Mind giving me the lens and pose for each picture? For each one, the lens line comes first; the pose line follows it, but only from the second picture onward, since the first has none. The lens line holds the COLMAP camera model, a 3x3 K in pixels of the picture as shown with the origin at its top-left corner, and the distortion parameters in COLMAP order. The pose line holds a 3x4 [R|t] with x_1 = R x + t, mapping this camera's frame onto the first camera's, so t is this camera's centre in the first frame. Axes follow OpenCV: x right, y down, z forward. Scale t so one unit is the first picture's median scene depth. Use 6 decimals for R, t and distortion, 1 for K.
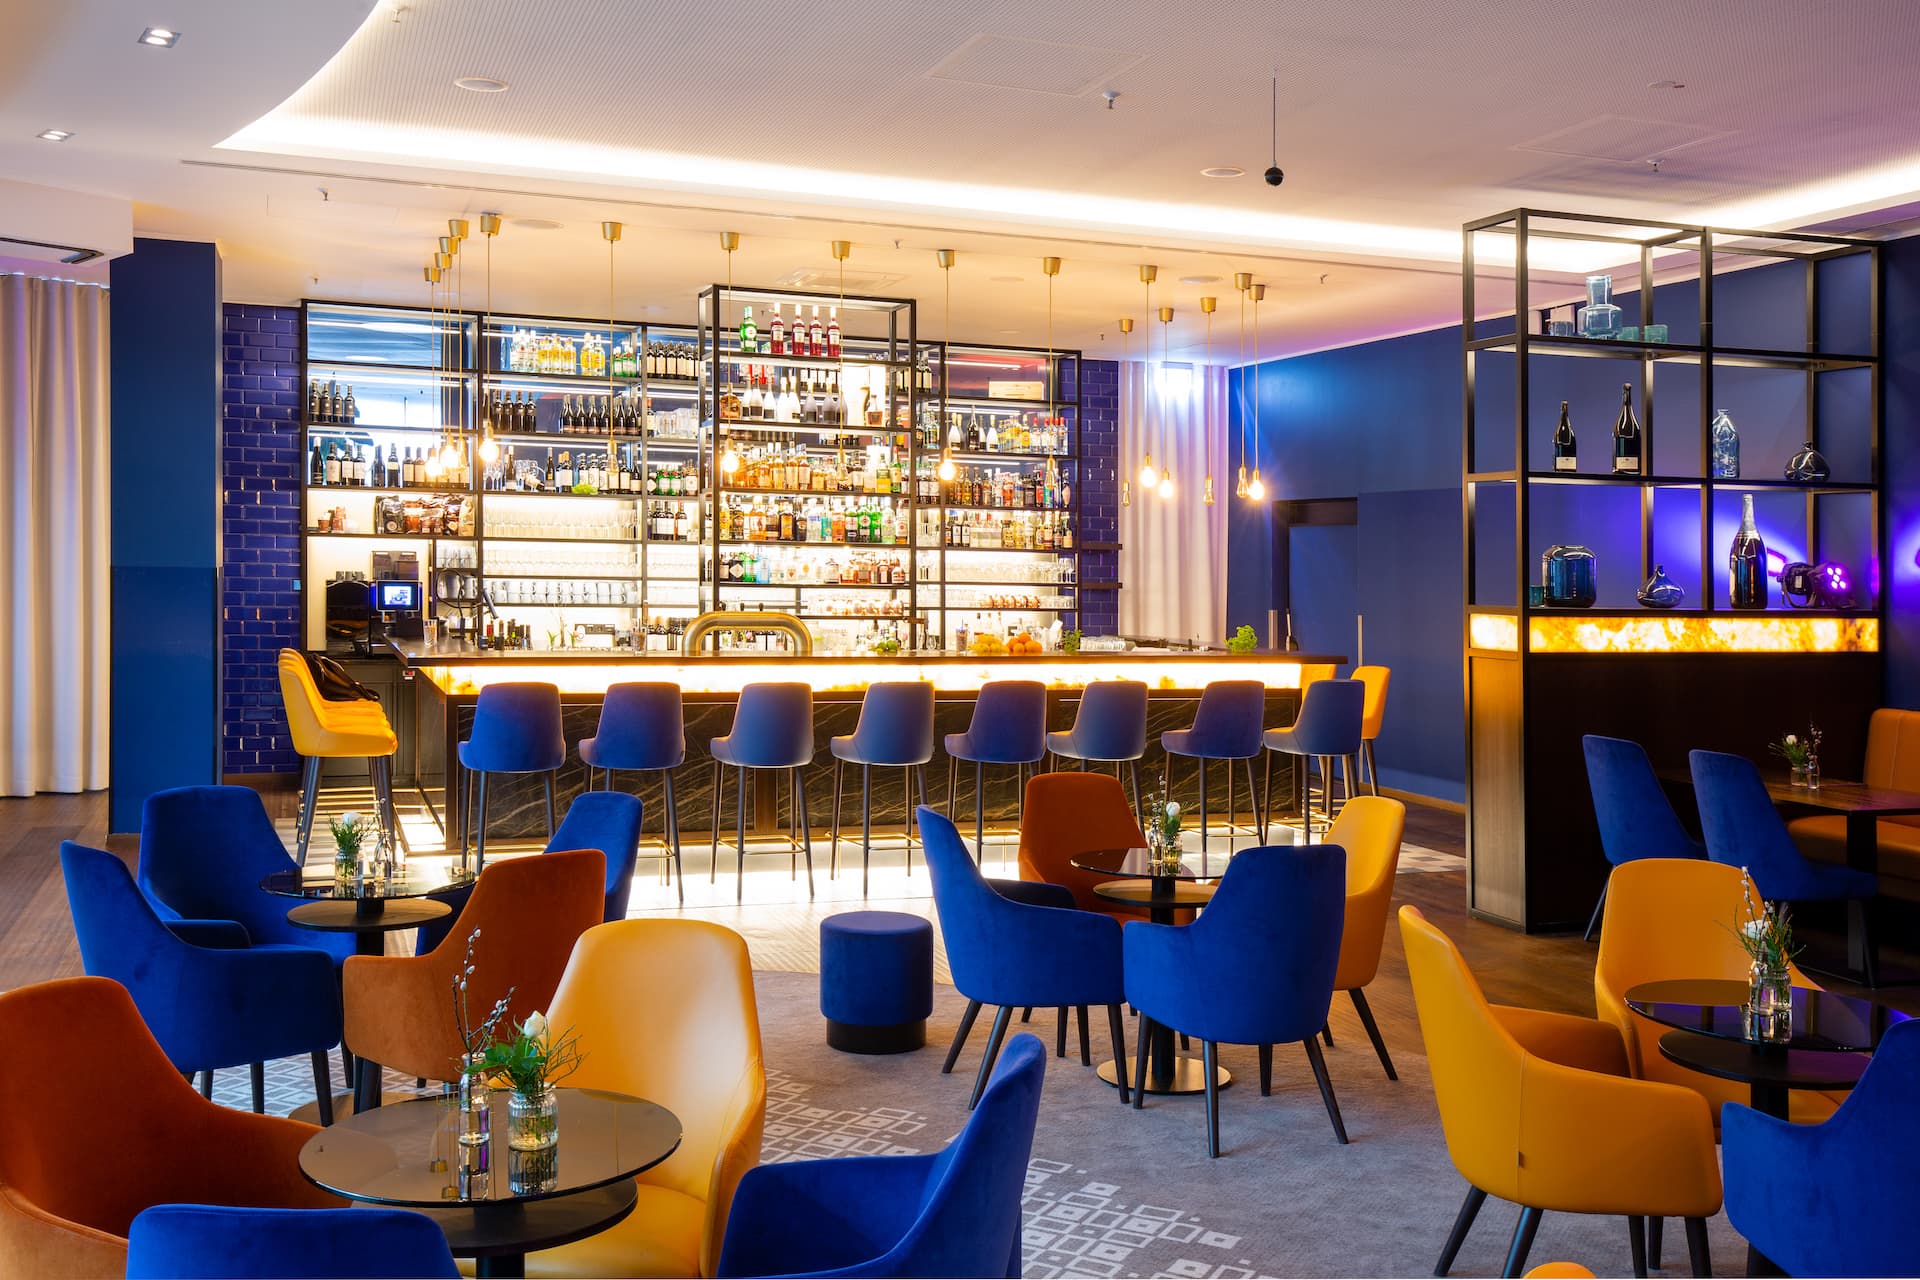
lens RADIAL K [[1508.2, 0, 959.8], [0, 1508.2, 716.3], [0, 0, 1]] dist [0.025136, -0.001898]
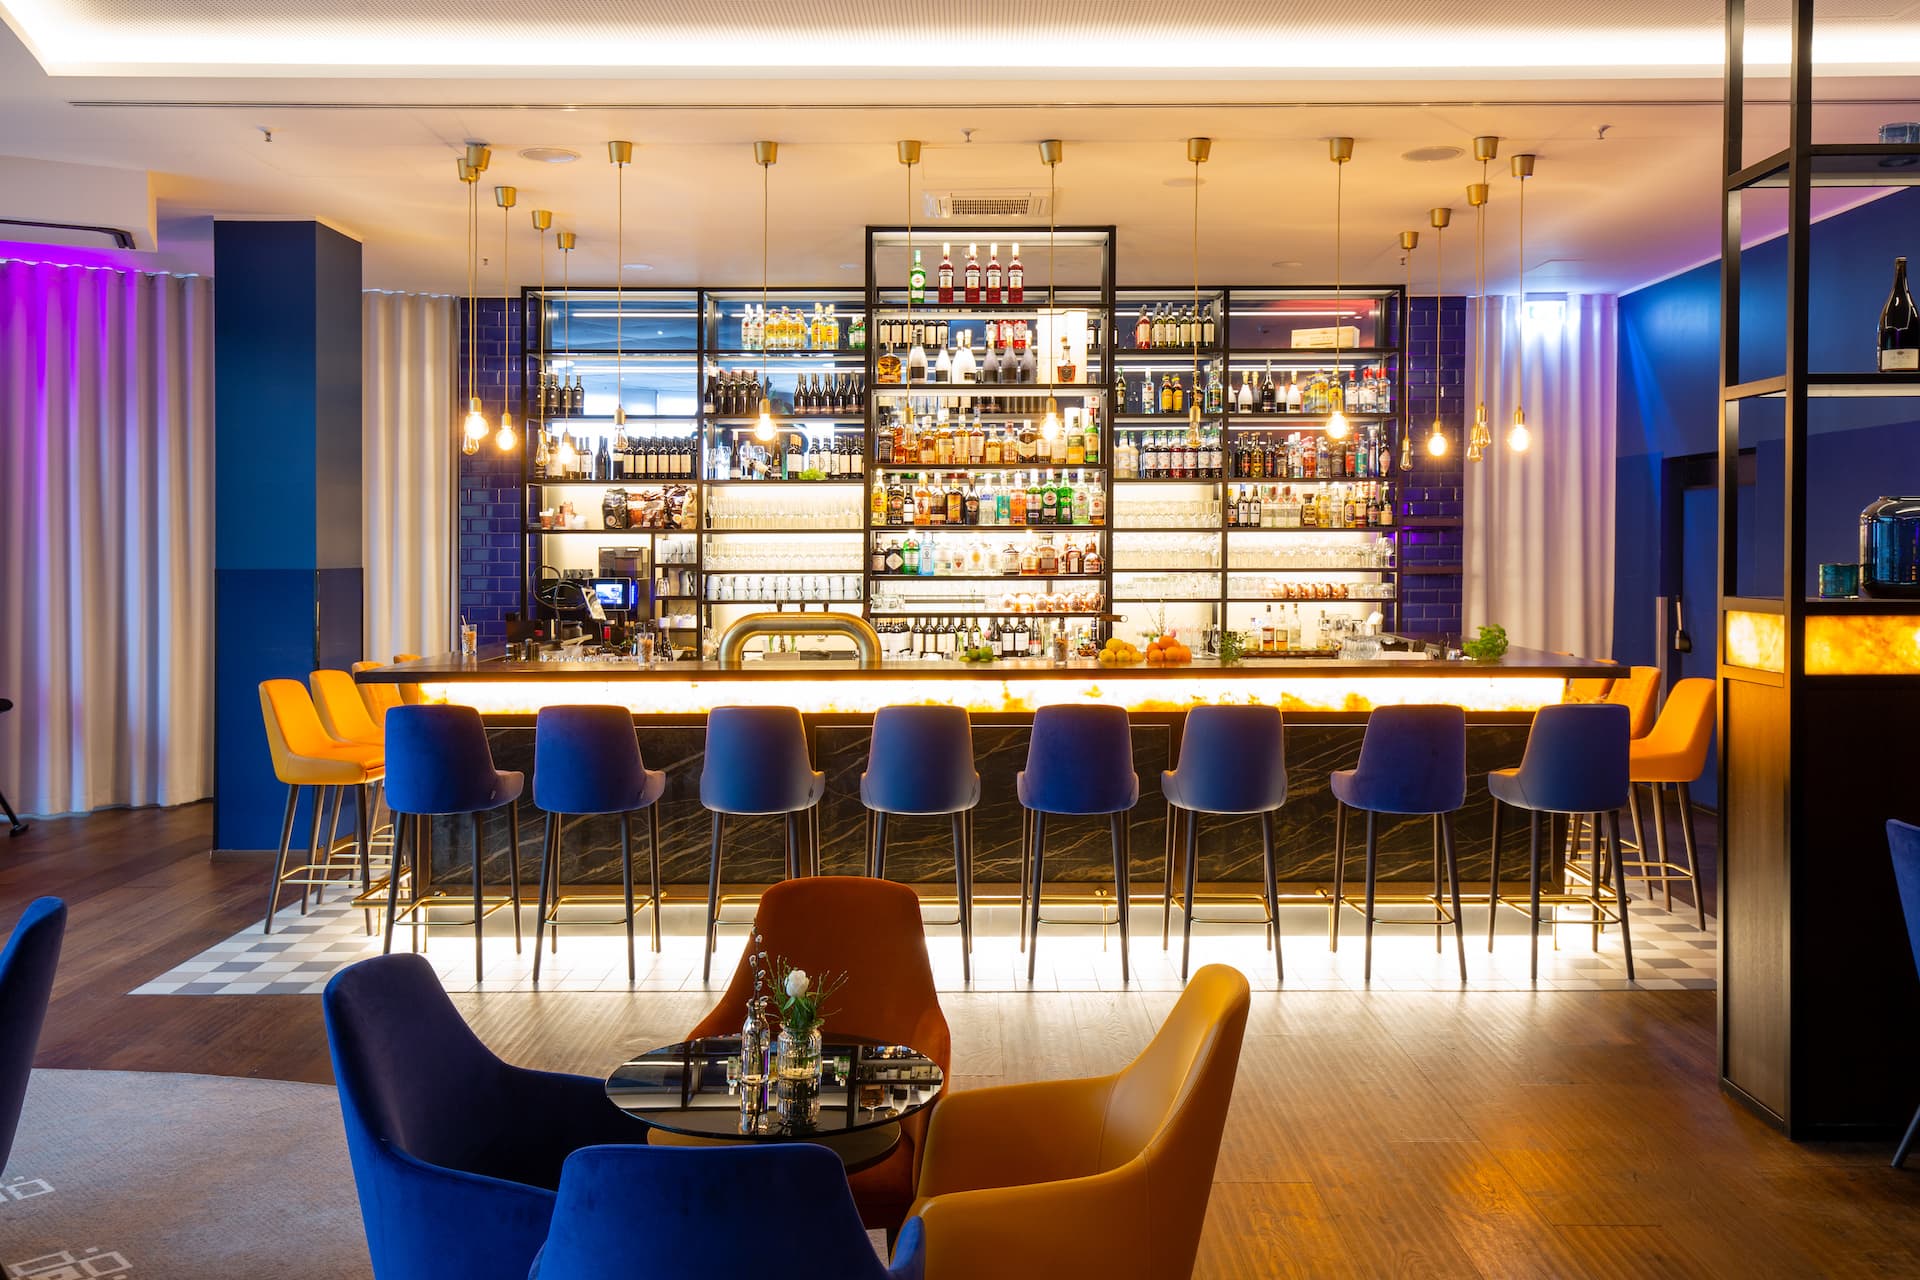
lens RADIAL K [[1508.2, 0, 959.8], [0, 1508.2, 716.3], [0, 0, 1]] dist [0.025136, -0.001898]
pose [[0.952874, 0.012673, -0.303100, 0.141725], [-0.010302, 0.999903, 0.009420, -0.016582], [0.303190, -0.005853, 0.952912, 0.190119]]
